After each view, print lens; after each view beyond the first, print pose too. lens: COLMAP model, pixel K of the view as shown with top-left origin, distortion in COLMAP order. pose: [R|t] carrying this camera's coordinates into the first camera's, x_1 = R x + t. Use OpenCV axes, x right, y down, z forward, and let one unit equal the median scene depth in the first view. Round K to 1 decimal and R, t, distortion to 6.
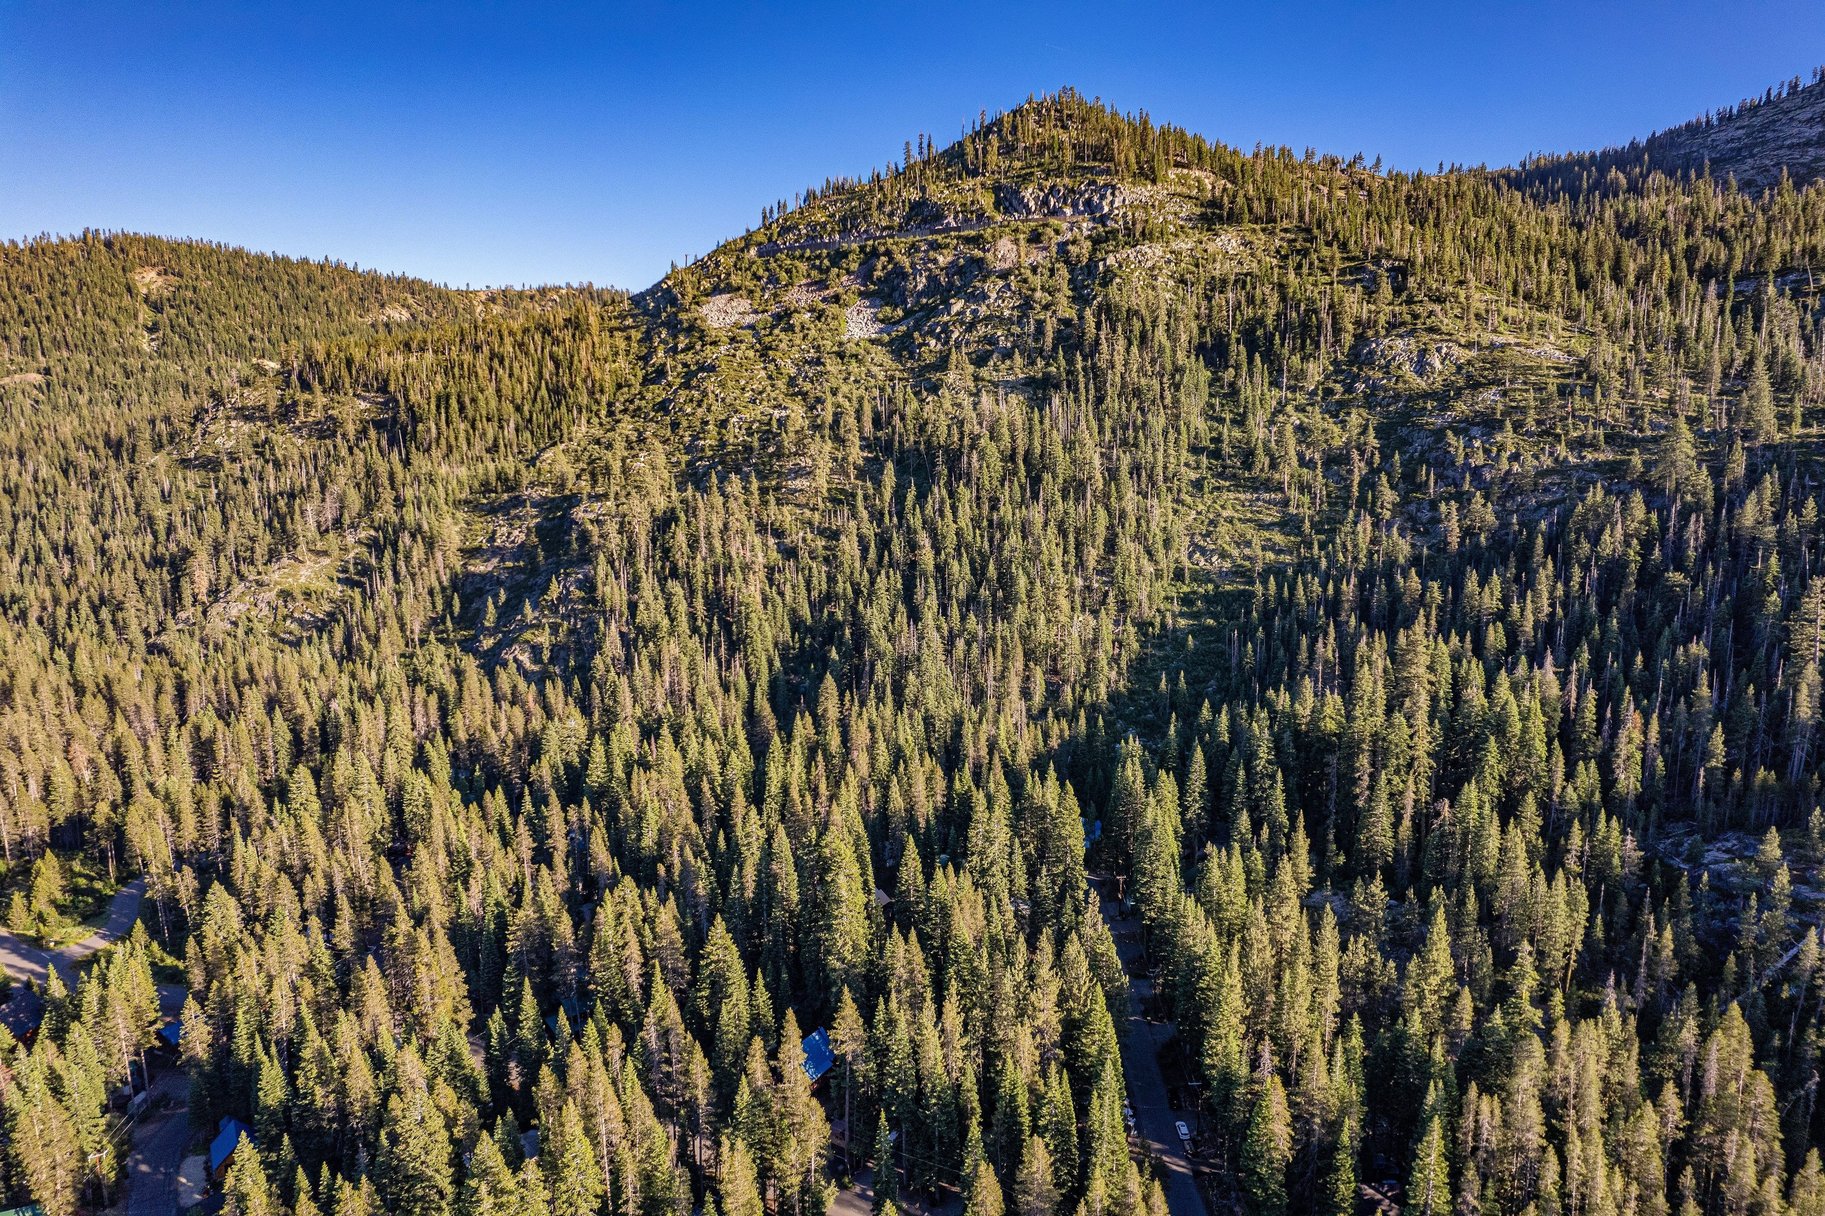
lens RADIAL K [[1150.2, 0, 911.6], [0, 1150.2, 642.4], [0, 0, 1]] dist [-0.076598, 0.058909]
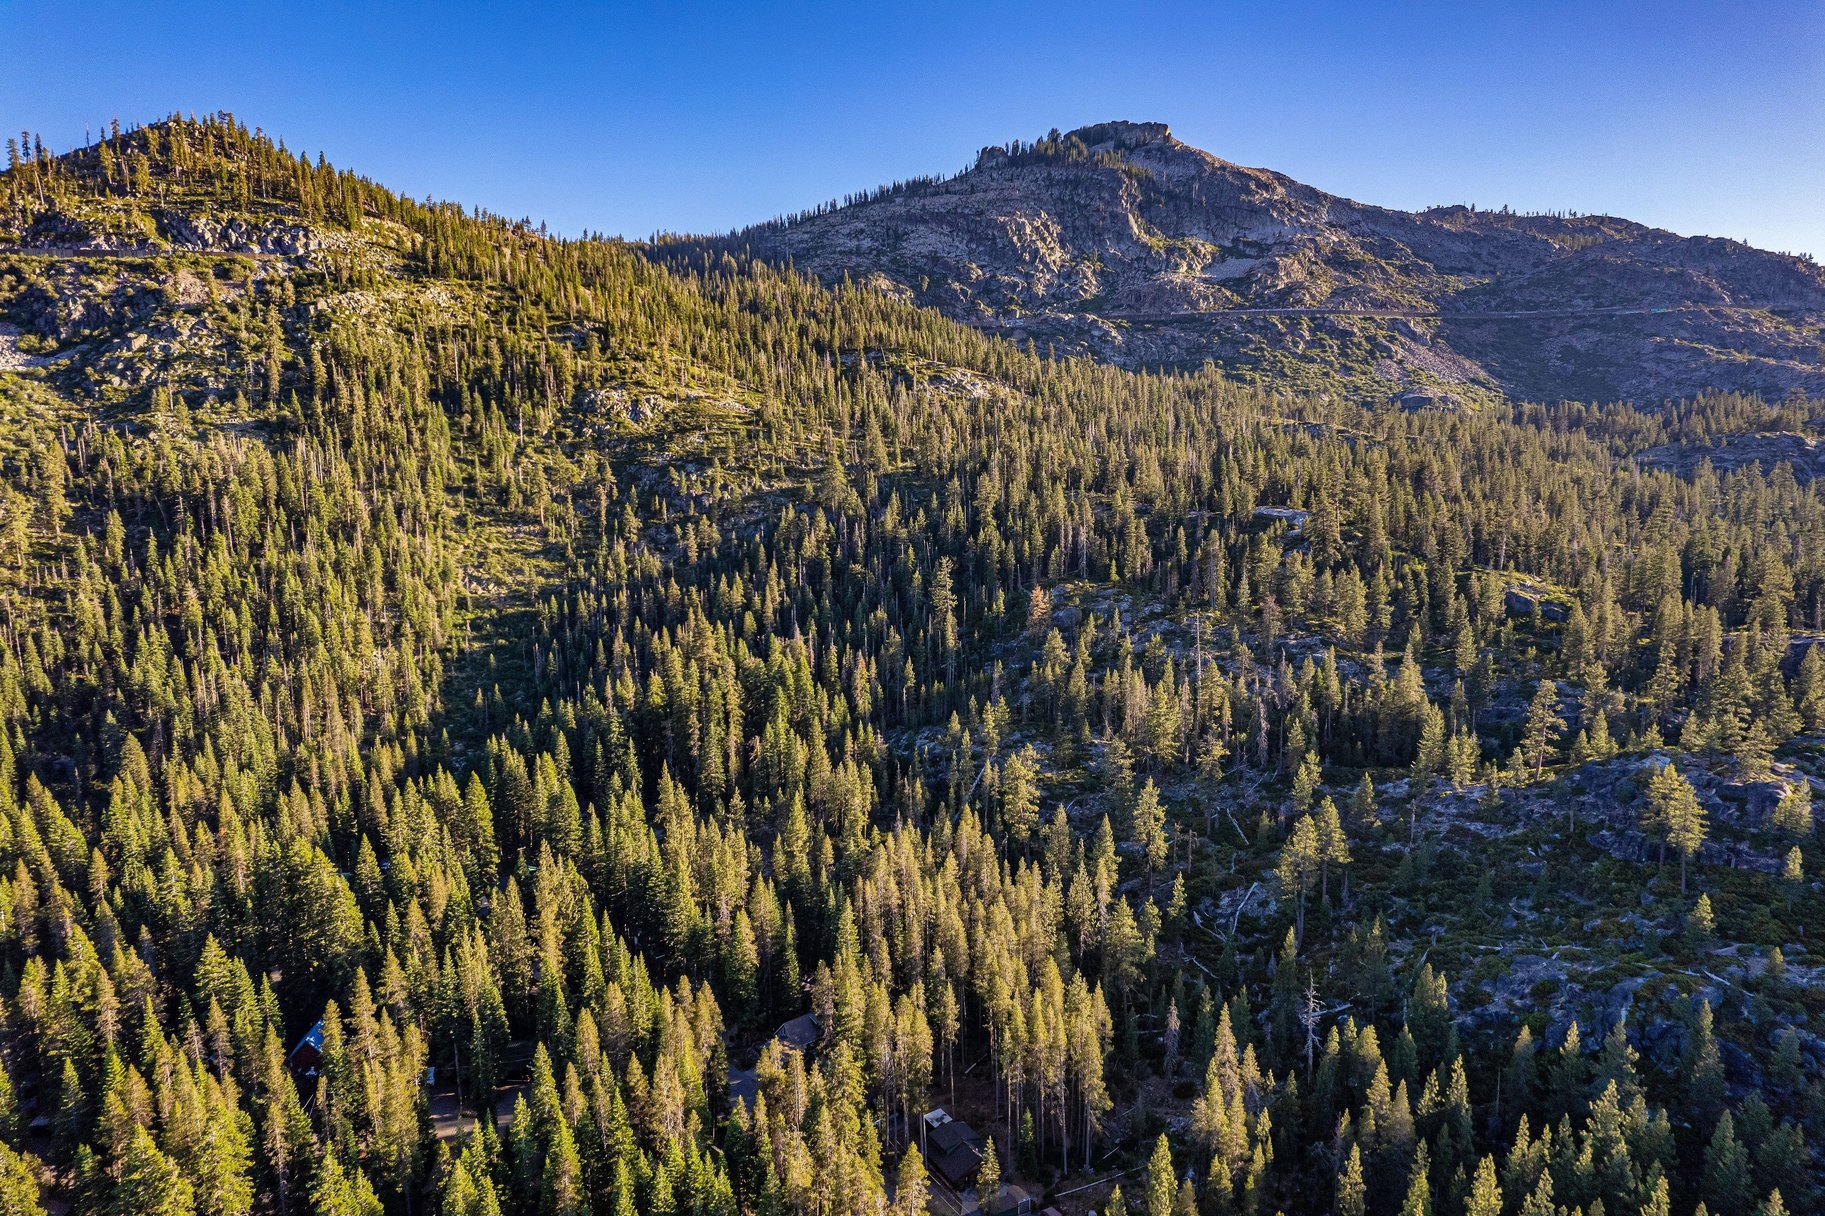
lens RADIAL K [[1150.2, 0, 911.6], [0, 1150.2, 642.4], [0, 0, 1]] dist [-0.076598, 0.058909]
pose [[0.757607, -0.103230, 0.644496, -0.128393], [0.126366, 0.991930, 0.010336, 0.018117], [-0.640362, 0.073611, 0.764538, -0.085541]]
